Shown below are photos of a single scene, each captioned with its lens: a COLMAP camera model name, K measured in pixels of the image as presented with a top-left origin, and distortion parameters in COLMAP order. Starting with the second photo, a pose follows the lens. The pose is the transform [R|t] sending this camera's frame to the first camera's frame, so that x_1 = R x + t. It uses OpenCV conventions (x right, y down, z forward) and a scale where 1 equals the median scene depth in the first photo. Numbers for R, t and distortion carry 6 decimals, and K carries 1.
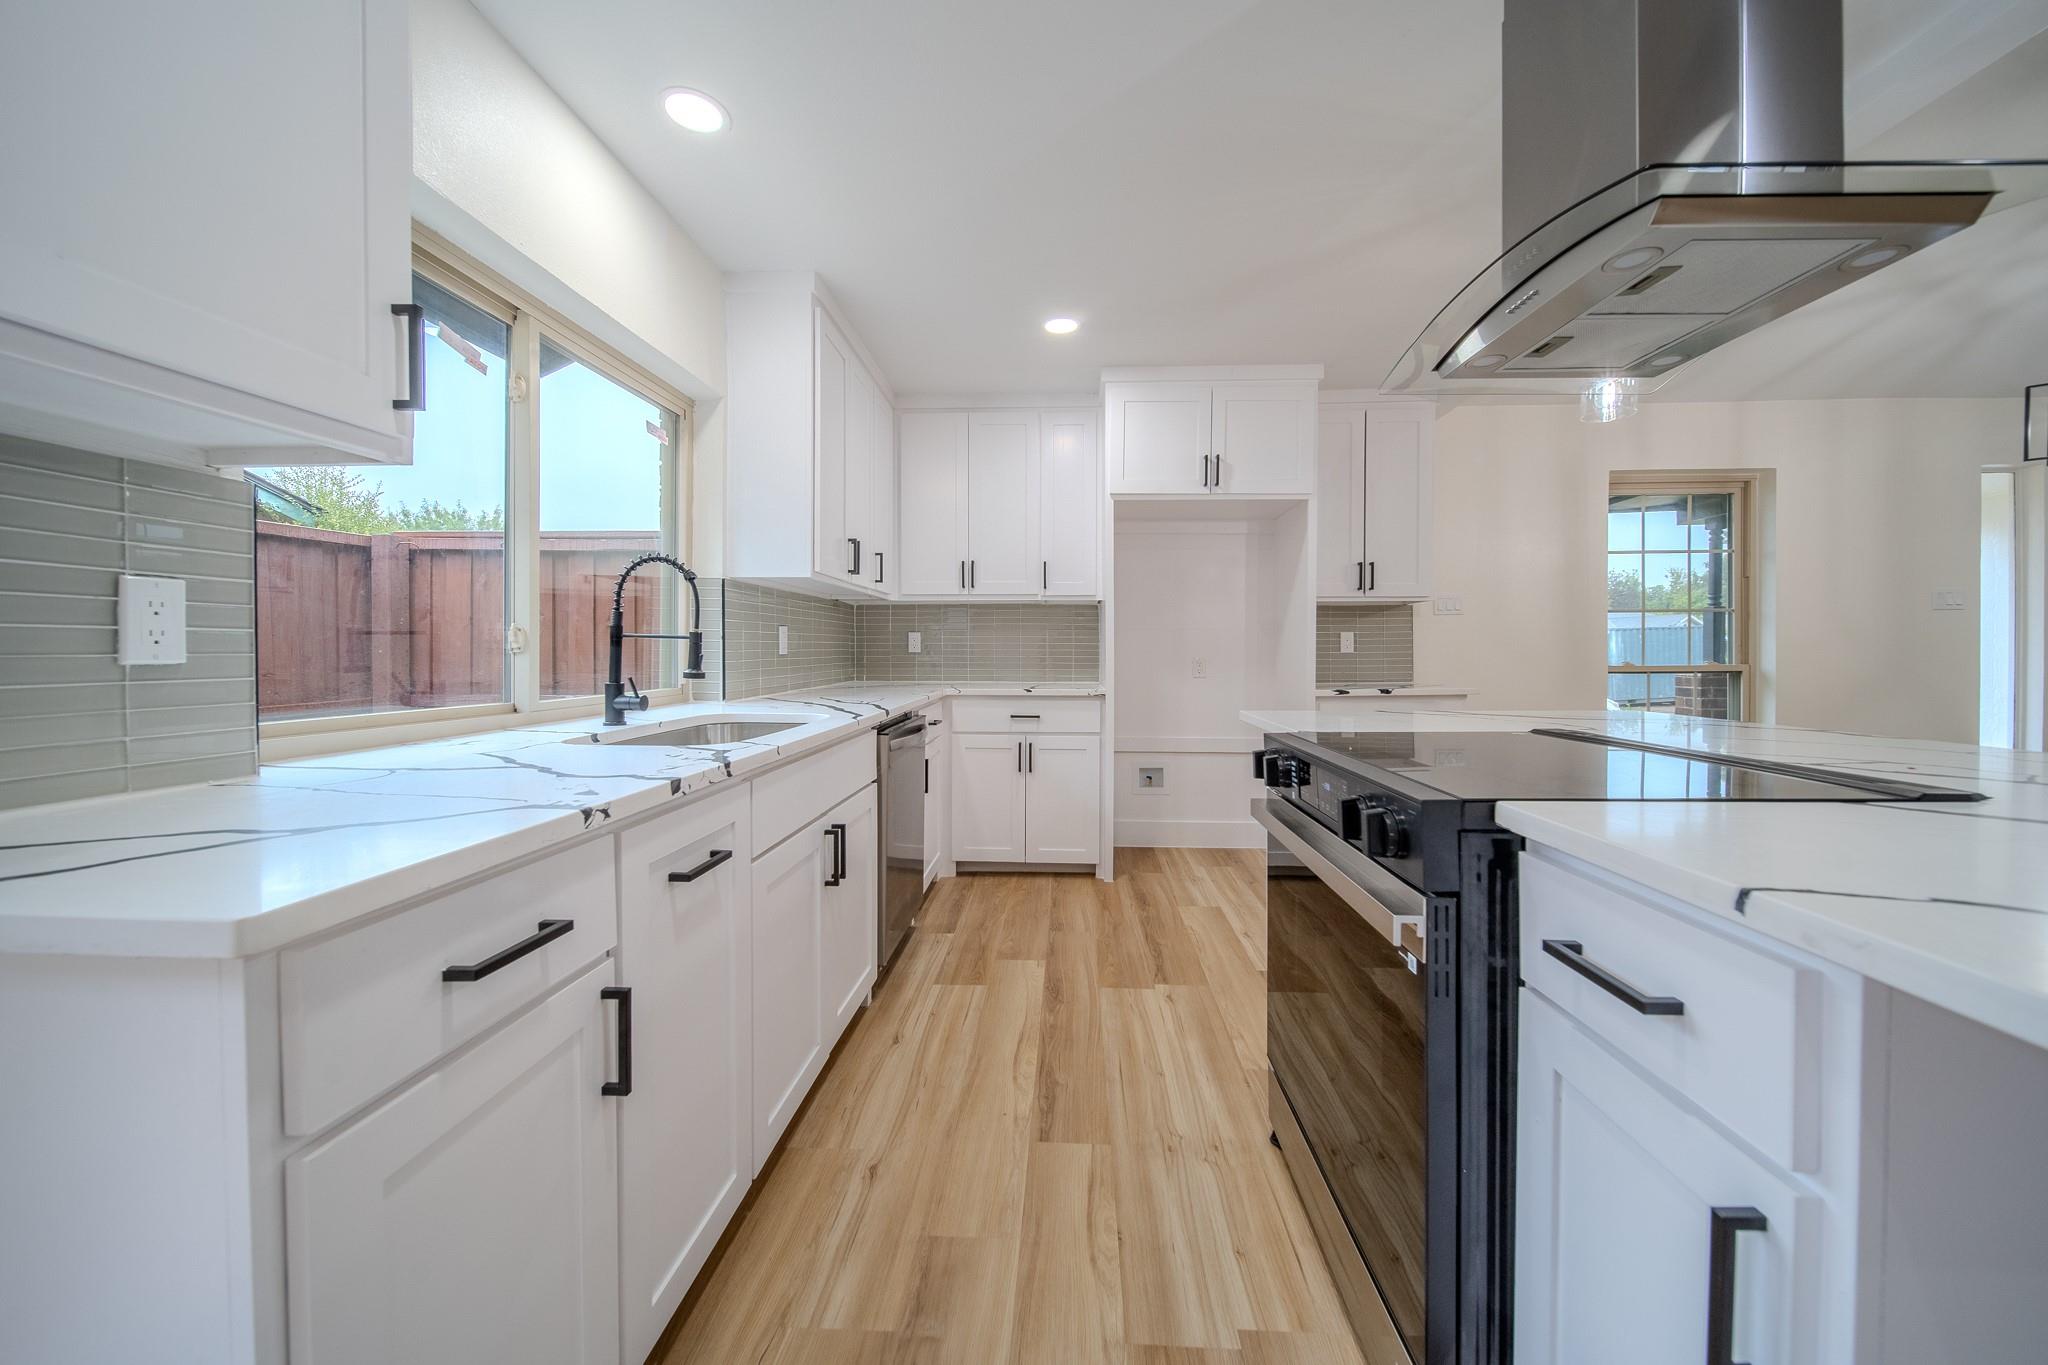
lens RADIAL K [[742.5, 0, 1032.3], [0, 742.5, 661.9], [0, 0, 1]] dist [0.000309, -0.001408]
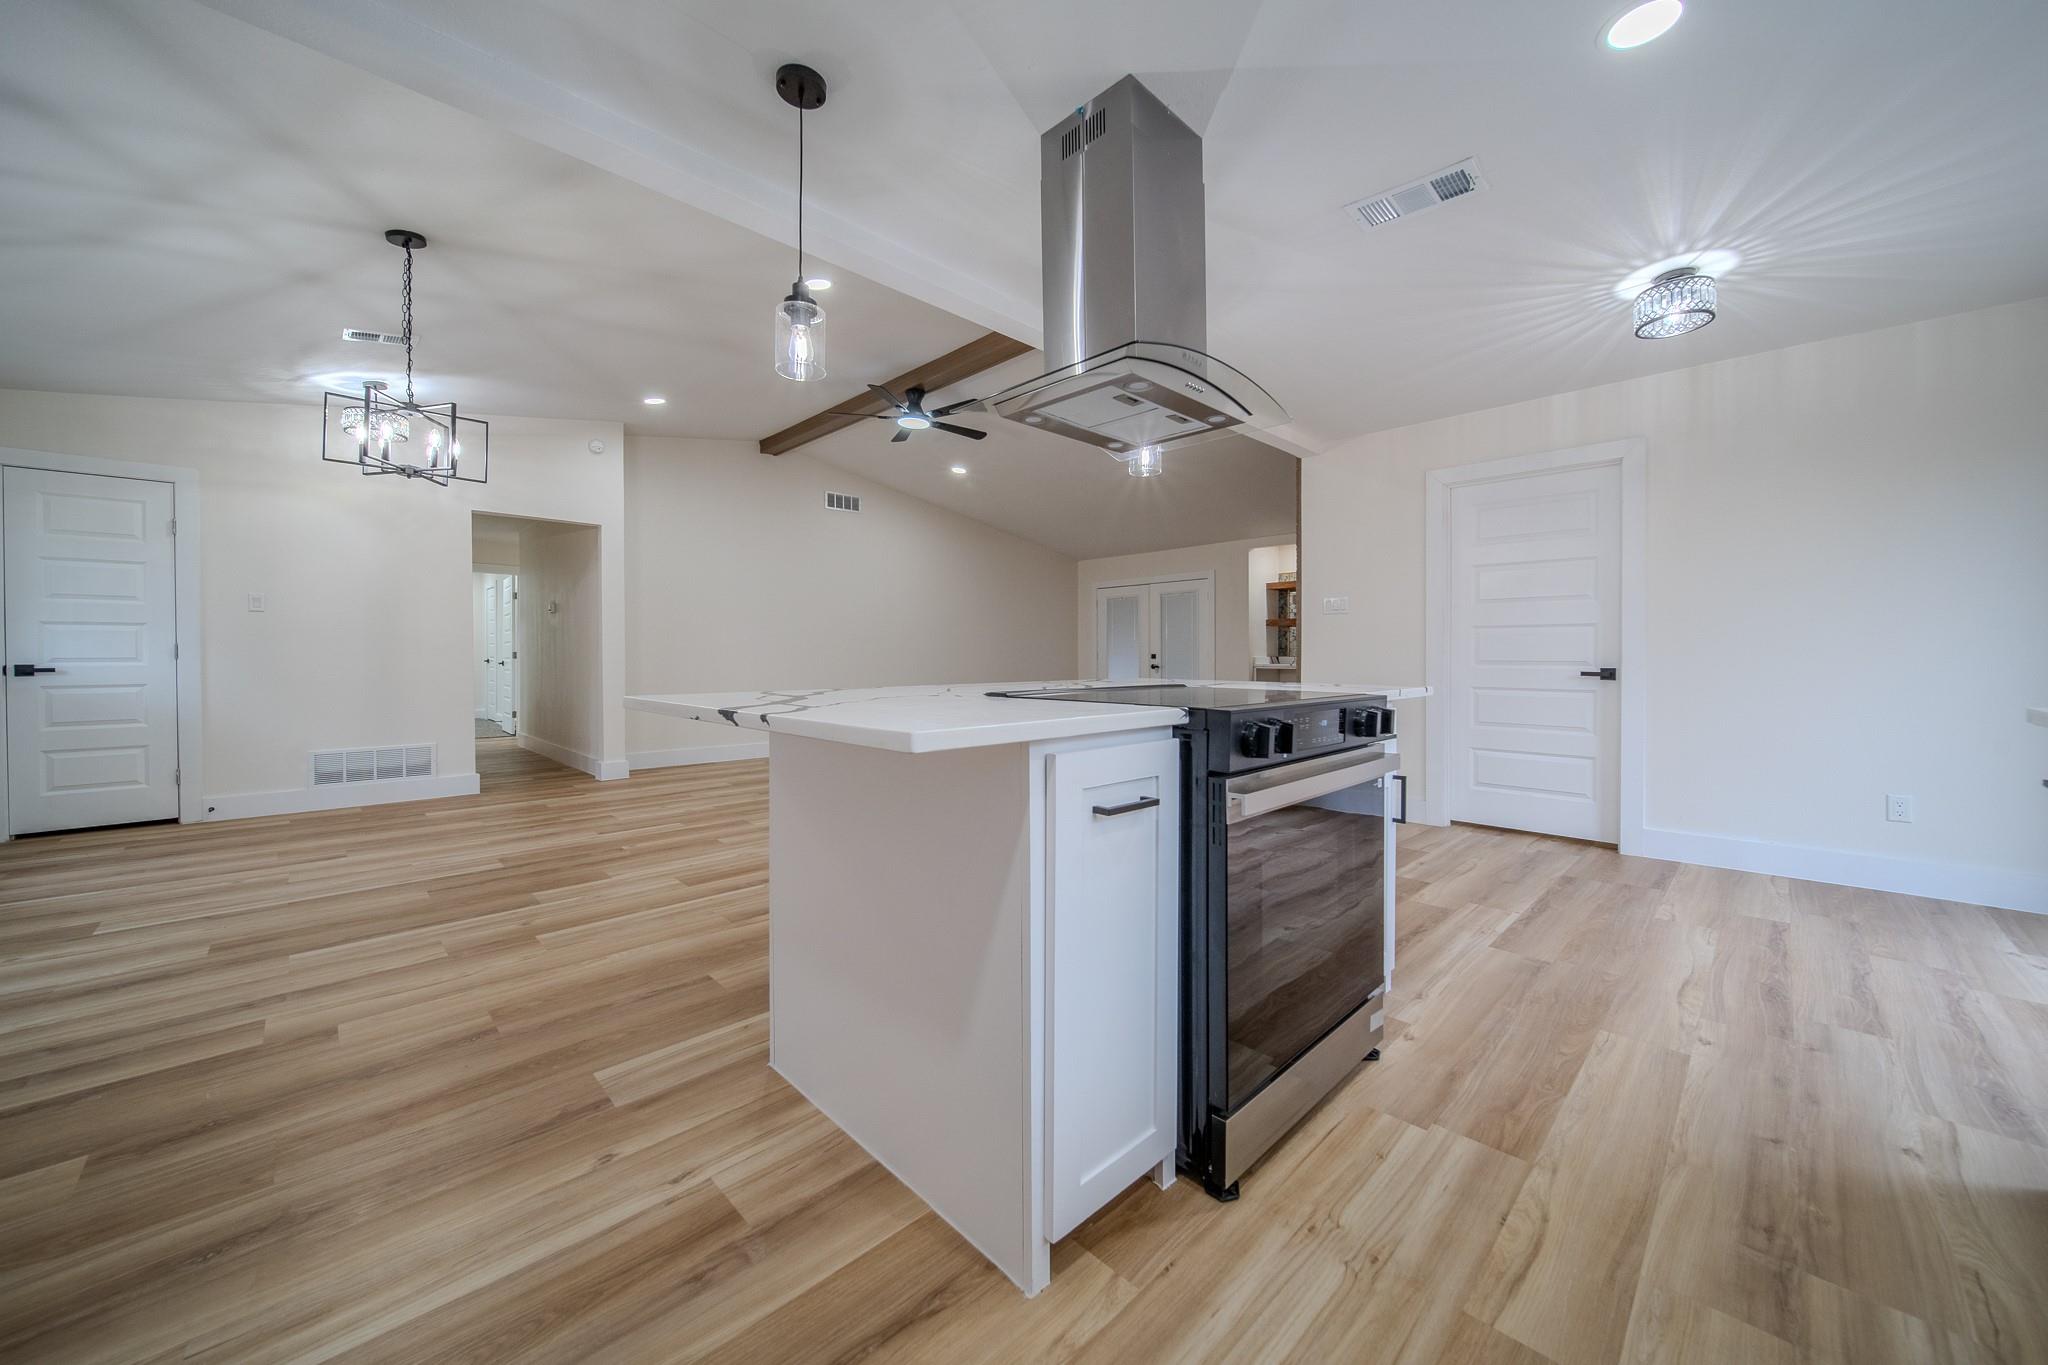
lens RADIAL K [[742.5, 0, 1028.7], [0, 742.5, 652.3], [0, 0, 1]] dist [0.000309, -0.001408]
pose [[-0.741386, 0.008850, 0.671020, -0.071571], [0.013351, 0.999910, 0.001564, 0.047601], [-0.670946, 0.010119, -0.741437, 2.055563]]
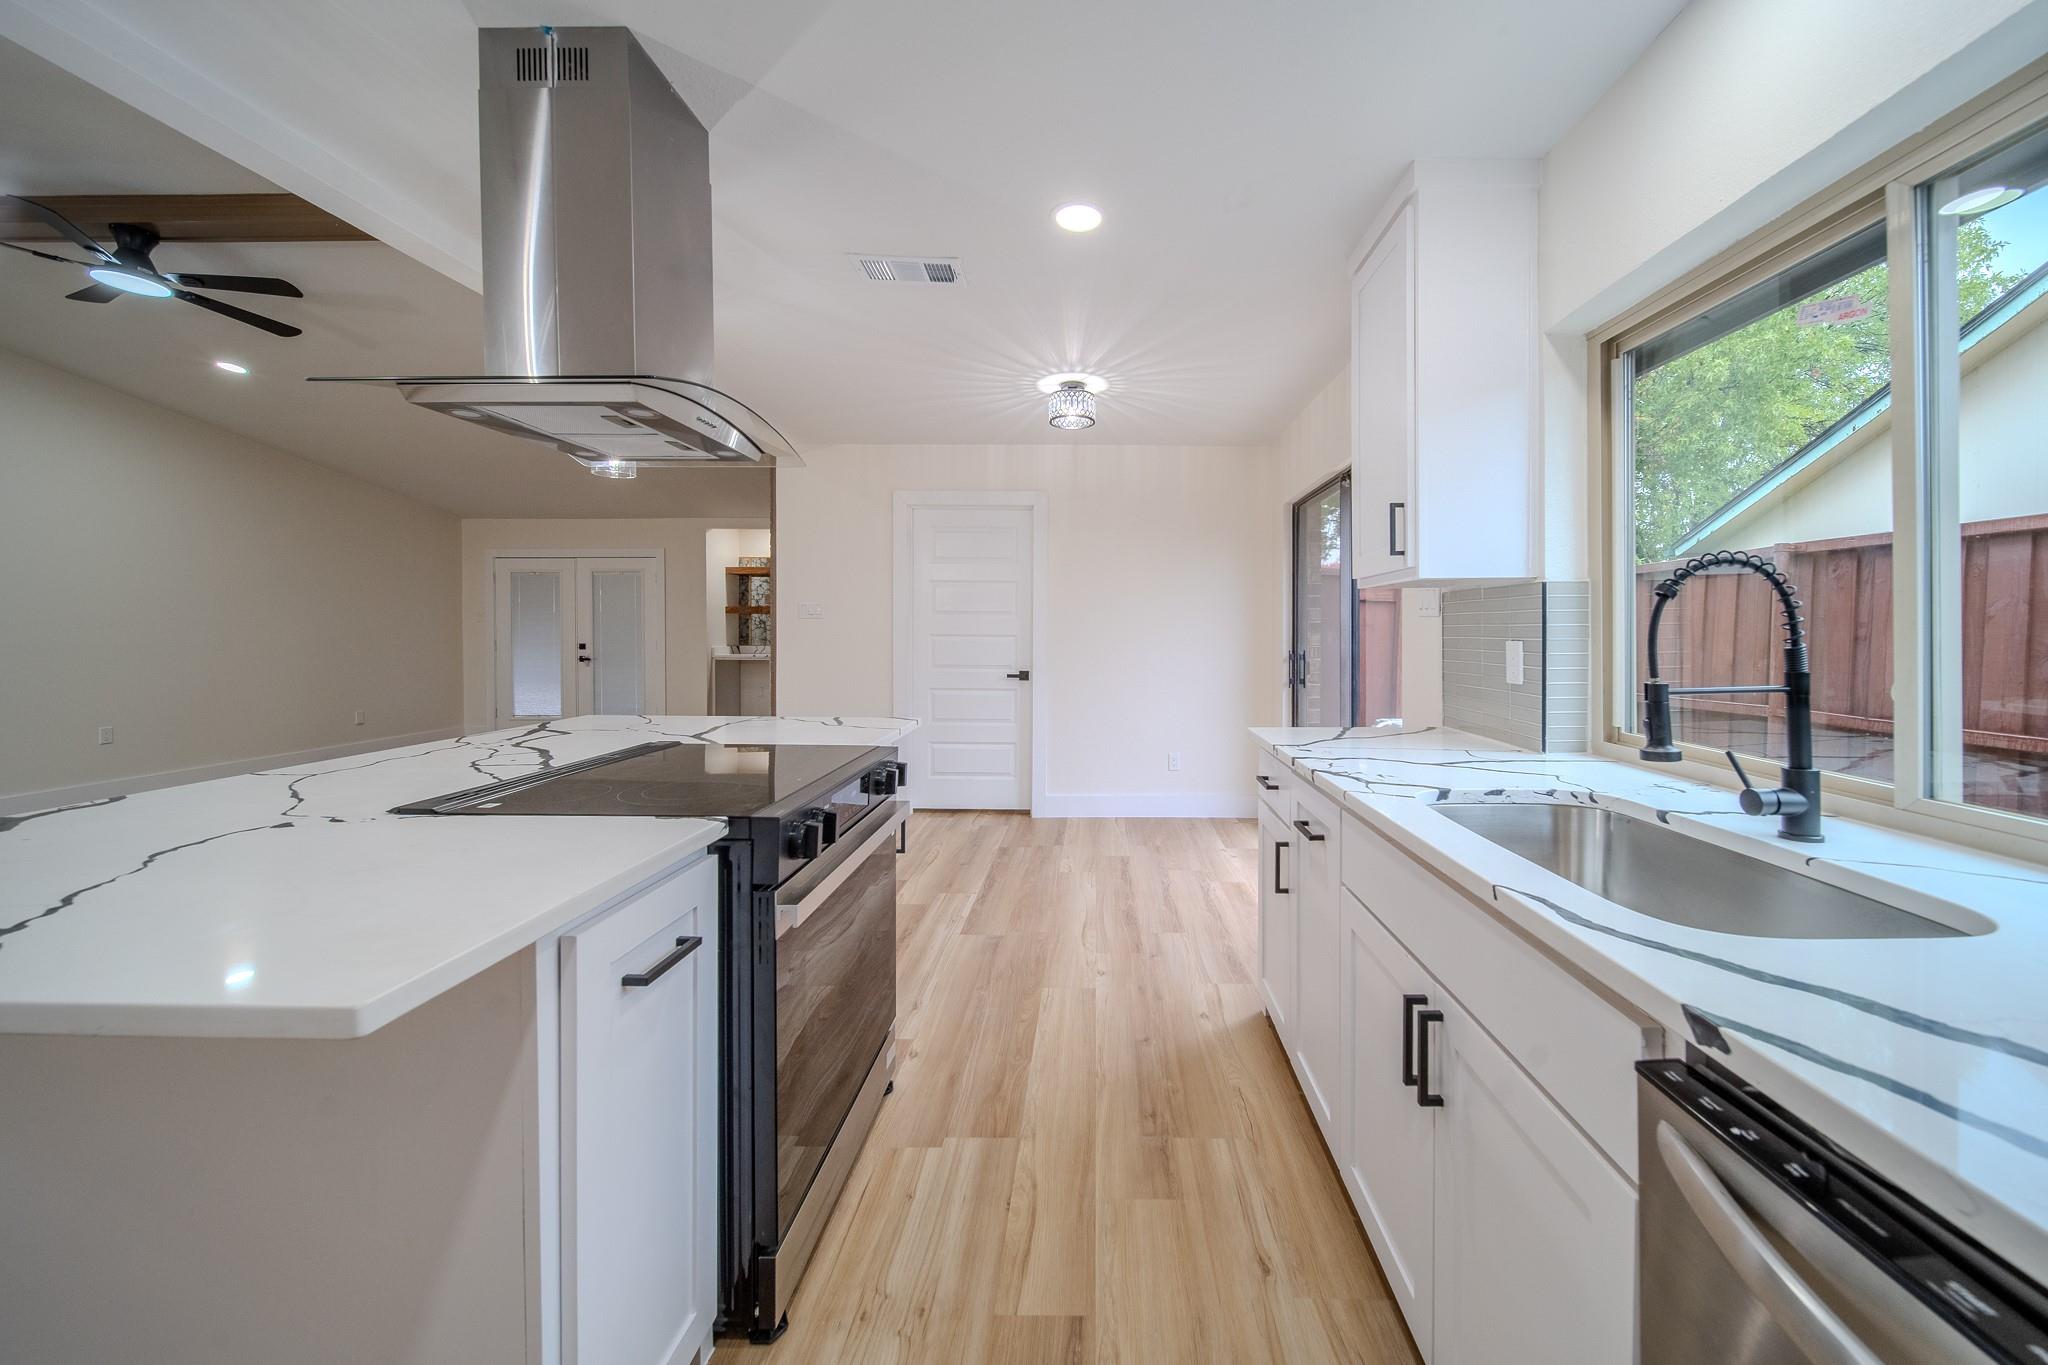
lens RADIAL K [[742.5, 0, 1090.4], [0, 742.5, 628.9], [0, 0, 1]] dist [0.000309, -0.001408]
pose [[-0.998794, -0.001587, -0.049062, 0.048920], [-0.002370, 0.999871, 0.015914, -0.122056], [0.049030, 0.016011, -0.998669, 2.090486]]
